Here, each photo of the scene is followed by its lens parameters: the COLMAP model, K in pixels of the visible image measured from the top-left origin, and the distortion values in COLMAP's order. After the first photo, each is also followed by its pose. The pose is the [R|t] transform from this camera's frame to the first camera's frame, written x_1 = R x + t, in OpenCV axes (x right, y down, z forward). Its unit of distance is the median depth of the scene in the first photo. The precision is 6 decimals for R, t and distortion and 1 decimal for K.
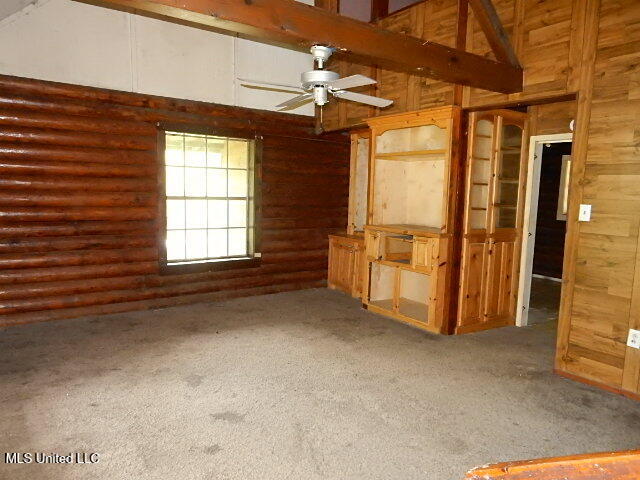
lens RADIAL K [[458.2, 0, 320.0], [0, 458.2, 240.0], [0, 0, 1]] dist [0.009505, 0.006267]
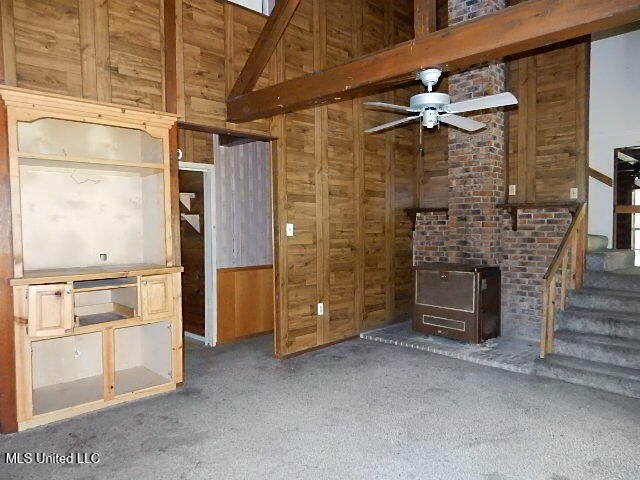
lens RADIAL K [[458.2, 0, 320.0], [0, 458.2, 240.0], [0, 0, 1]] dist [0.009505, 0.006267]
pose [[-0.133970, -0.060989, 0.989107, -0.754419], [0.115368, 0.990358, 0.076692, -0.121451], [-0.984247, 0.124386, -0.125642, 1.082066]]
